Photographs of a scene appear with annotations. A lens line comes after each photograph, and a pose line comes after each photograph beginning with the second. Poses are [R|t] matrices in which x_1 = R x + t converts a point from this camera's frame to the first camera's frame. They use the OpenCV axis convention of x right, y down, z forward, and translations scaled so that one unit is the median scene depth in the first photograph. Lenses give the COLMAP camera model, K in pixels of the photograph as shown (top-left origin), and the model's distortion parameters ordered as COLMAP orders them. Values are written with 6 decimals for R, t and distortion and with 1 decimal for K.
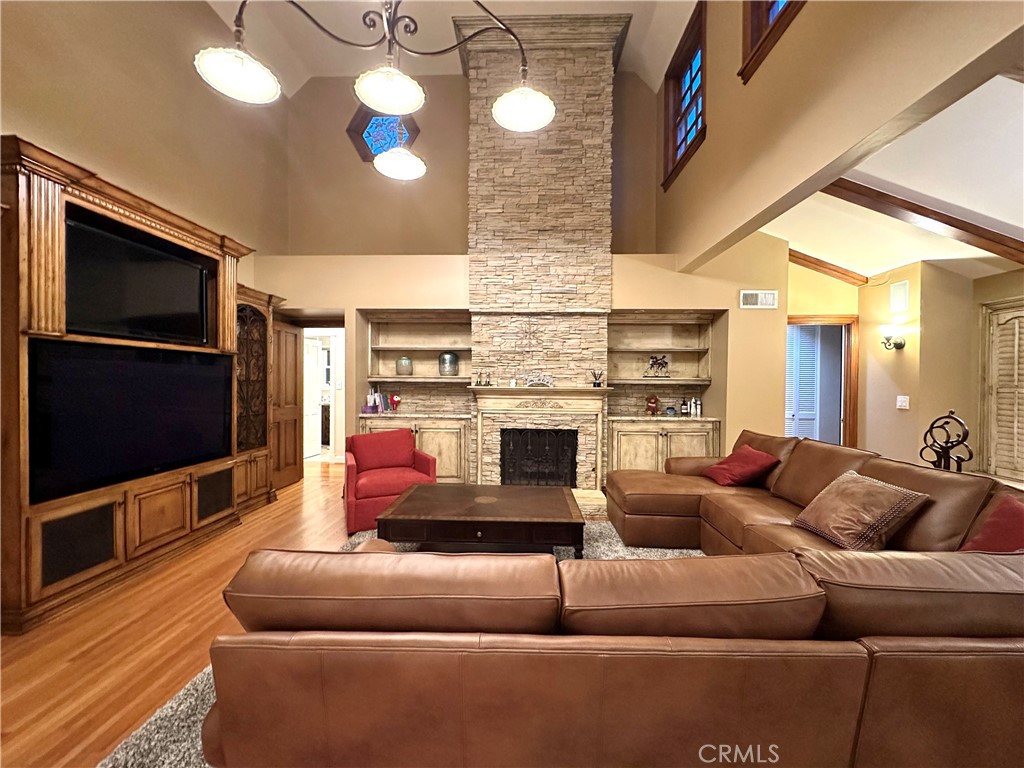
lens RADIAL K [[407.9, 0, 513.3], [0, 407.9, 385.7], [0, 0, 1]] dist [-0.006916, 0.001567]
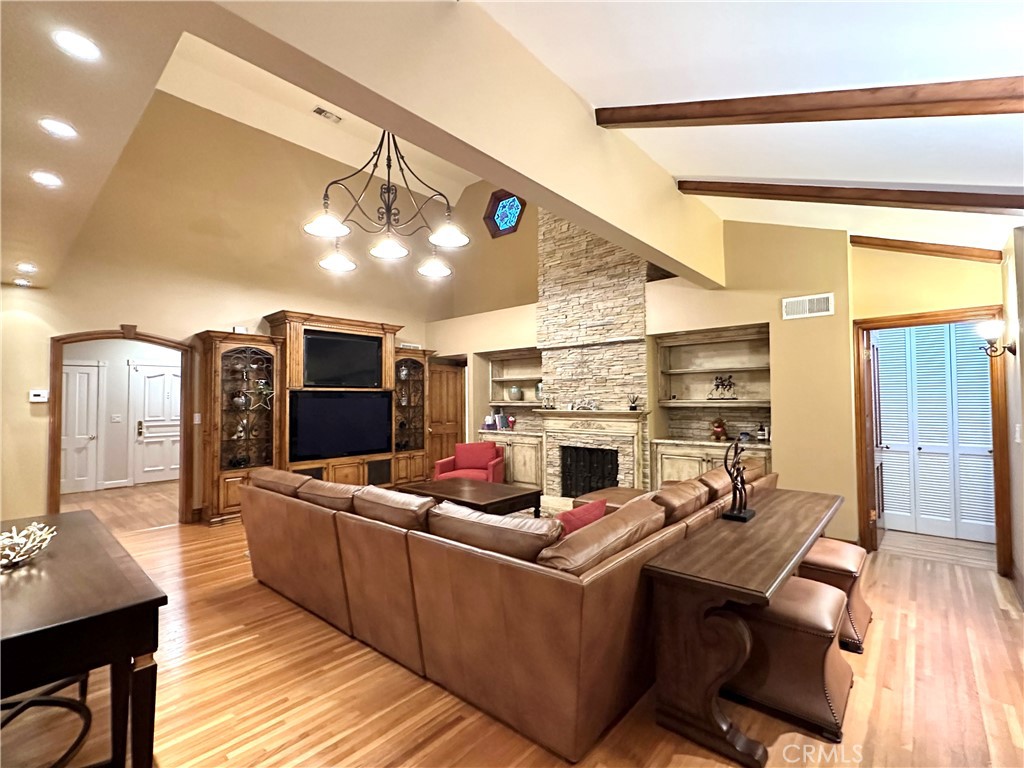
lens RADIAL K [[465.2, 0, 511.7], [0, 465.2, 385.1], [0, 0, 1]] dist [-0.002461, -0.000055]
pose [[0.771360, -0.033473, -0.635518, 0.714905], [0.006958, 0.999000, -0.044172, -0.010589], [0.636361, 0.029651, 0.770822, -0.125521]]
